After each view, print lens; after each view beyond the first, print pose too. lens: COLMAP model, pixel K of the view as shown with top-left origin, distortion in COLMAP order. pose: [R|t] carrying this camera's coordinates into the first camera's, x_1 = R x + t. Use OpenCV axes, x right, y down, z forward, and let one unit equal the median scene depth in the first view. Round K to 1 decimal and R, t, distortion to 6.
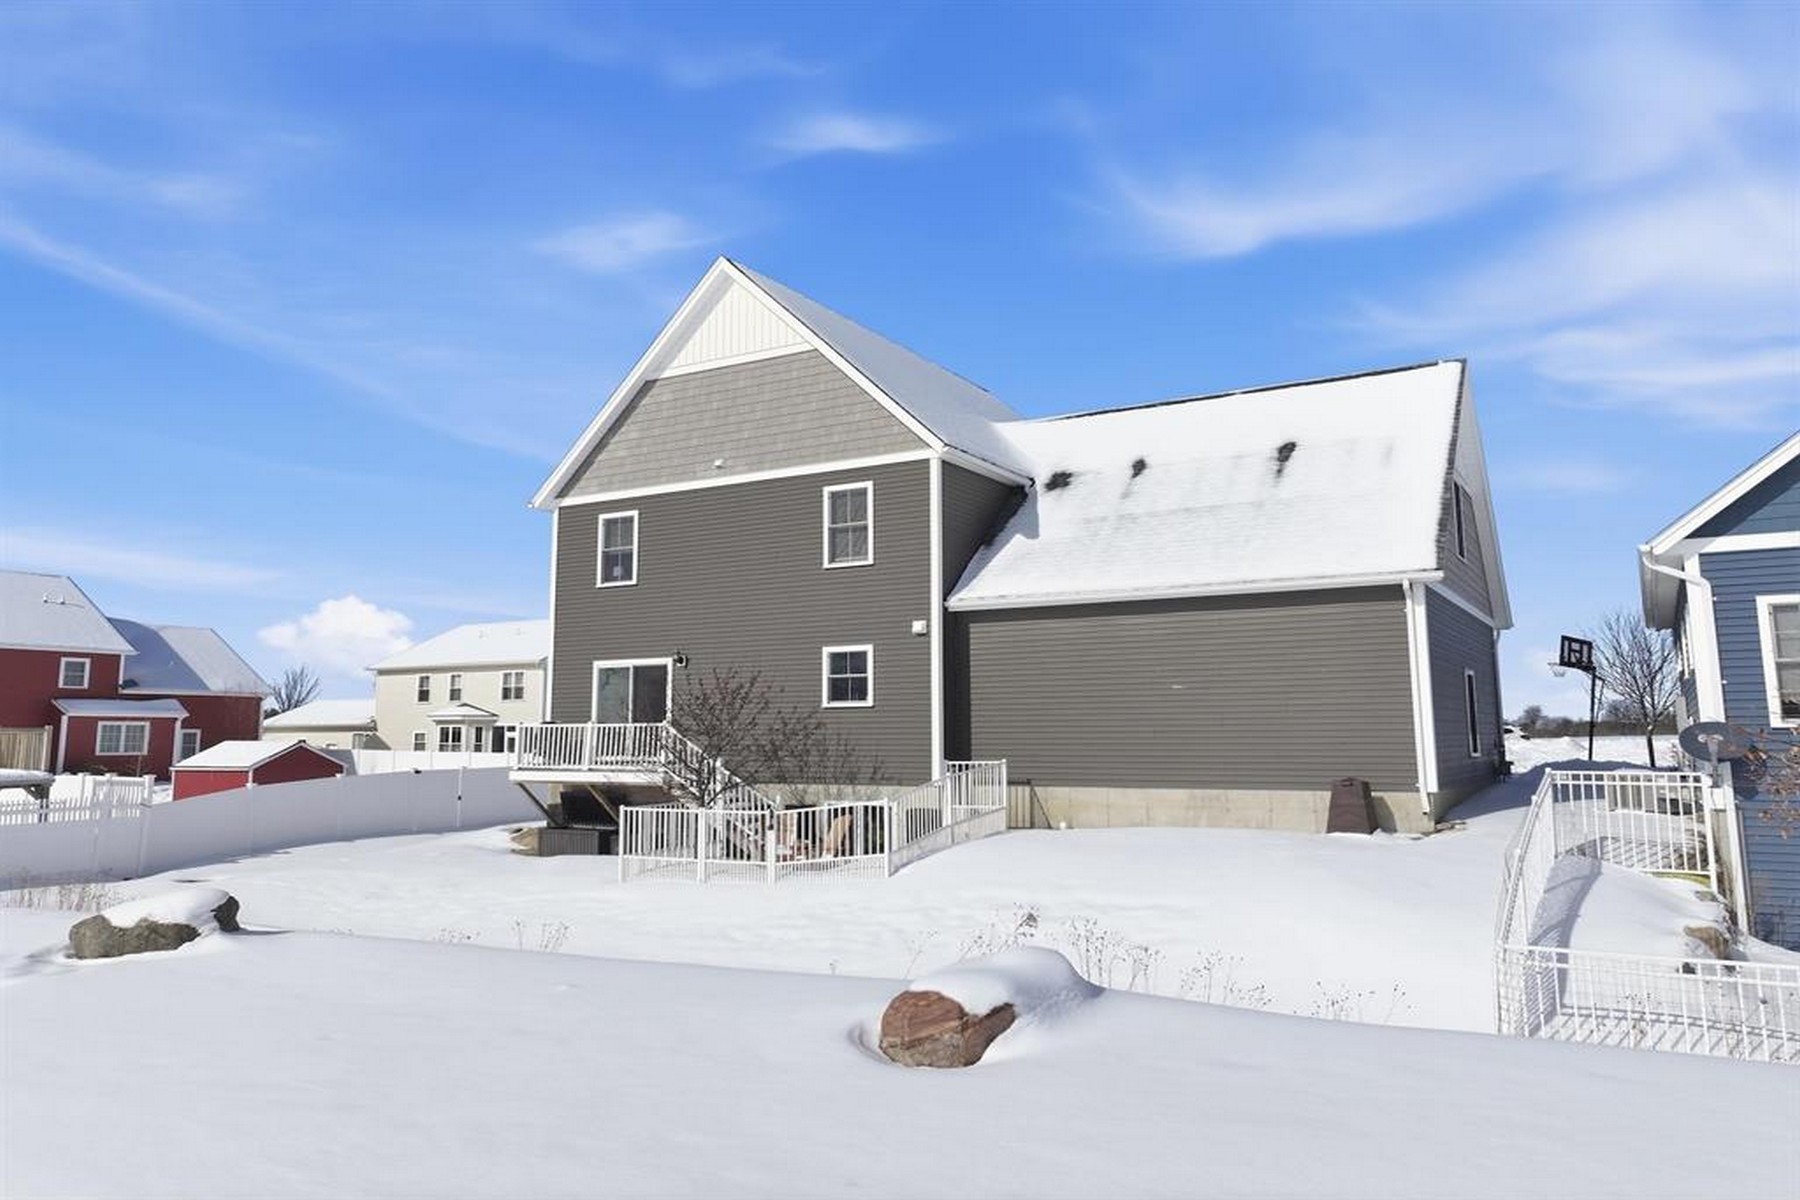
lens RADIAL K [[1259.4, 0, 894.3], [0, 1259.4, 527.0], [0, 0, 1]] dist [0.005480, -0.000926]
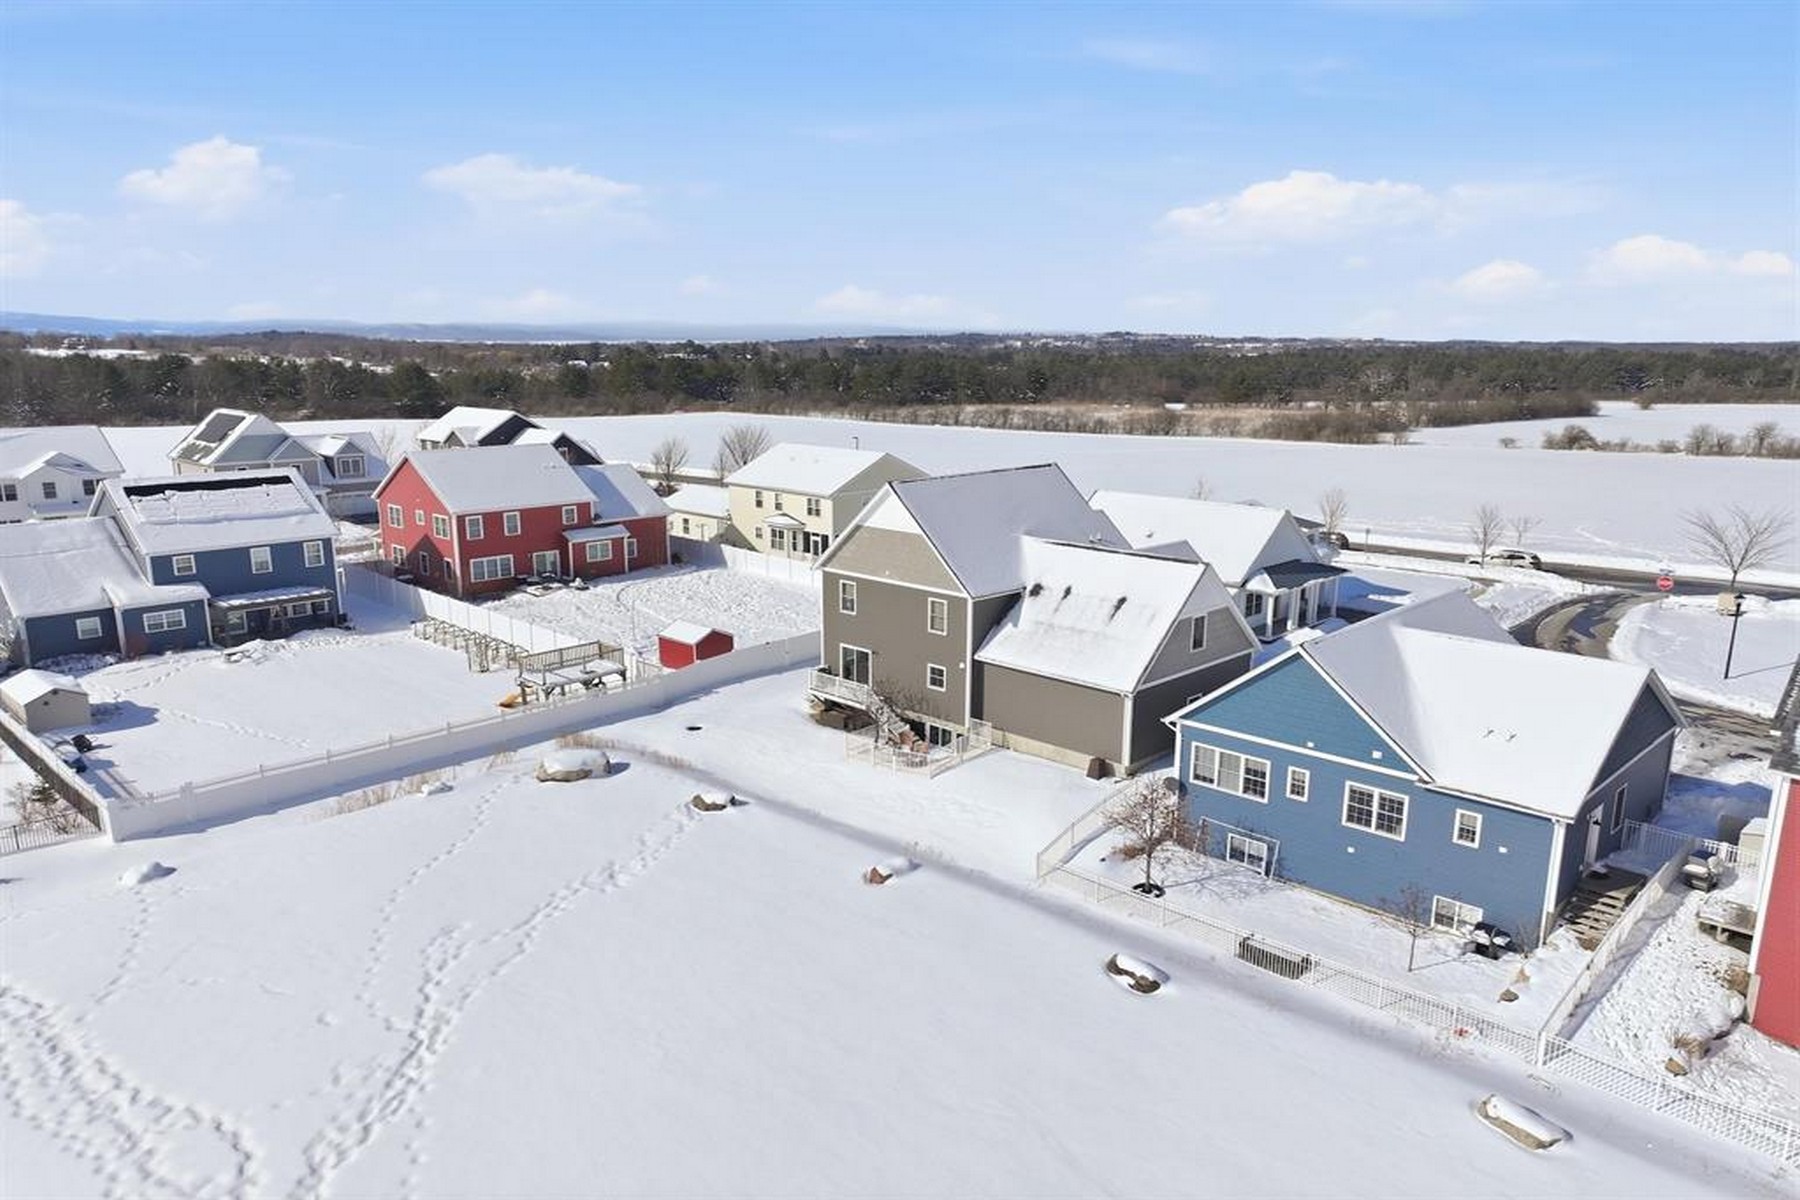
lens RADIAL K [[1252.0, 0, 900.0], [0, 1252.0, 600.0], [0, 0, 1]] dist [0.007361, 0.001033]
pose [[0.972966, 0.056386, -0.223958, 0.391037], [0.028293, 0.933330, 0.357903, -0.813995], [0.229207, -0.354564, 0.906503, -1.061196]]
